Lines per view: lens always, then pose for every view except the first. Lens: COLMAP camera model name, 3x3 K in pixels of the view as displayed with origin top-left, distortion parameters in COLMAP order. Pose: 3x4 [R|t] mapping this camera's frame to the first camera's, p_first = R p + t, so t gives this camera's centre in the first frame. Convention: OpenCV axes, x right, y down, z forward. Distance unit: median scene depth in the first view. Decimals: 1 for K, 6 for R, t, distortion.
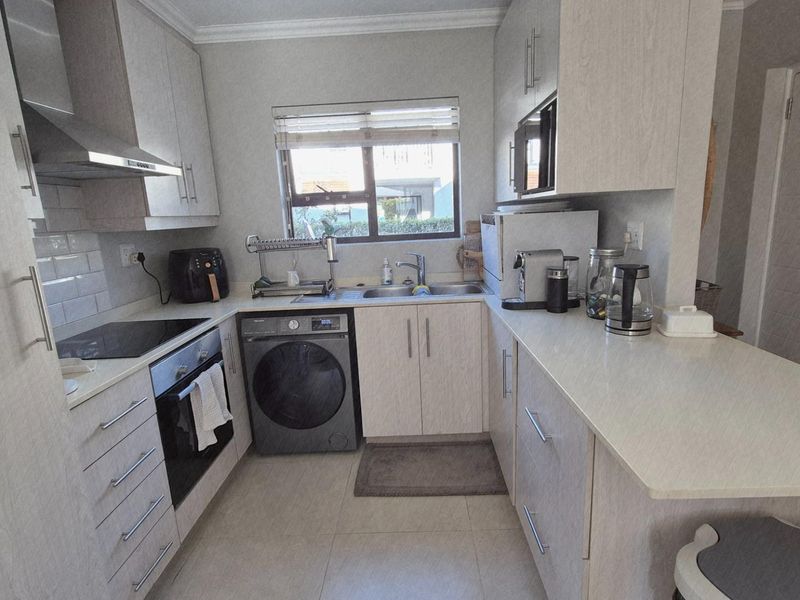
lens RADIAL K [[425.7, 0, 400.0], [0, 425.7, 300.0], [0, 0, 1]] dist [-0.000509, 0.001482]
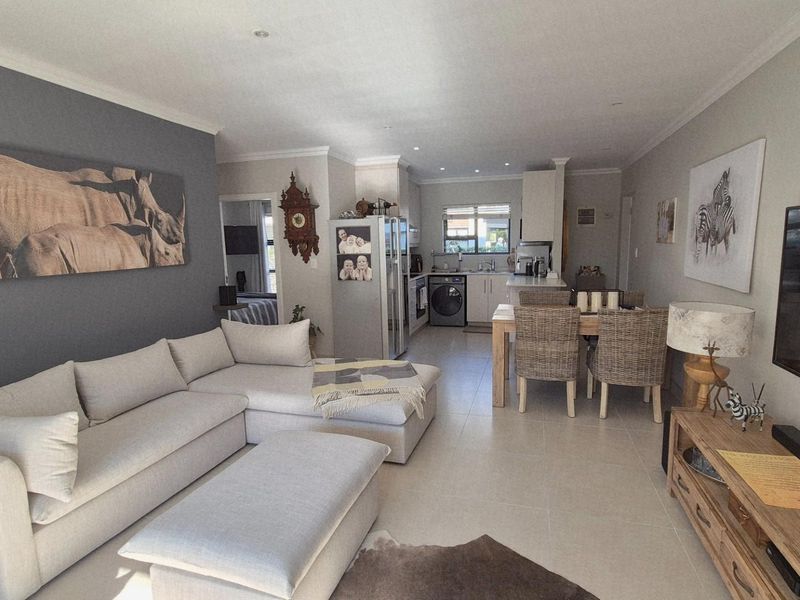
lens RADIAL K [[425.7, 0, 400.0], [0, 425.7, 300.0], [0, 0, 1]] dist [-0.000509, 0.001482]
pose [[0.963263, 0.064893, -0.260602, 0.197573], [-0.080060, 0.995634, -0.048000, 0.321016], [0.256349, 0.067101, 0.964252, -1.719418]]
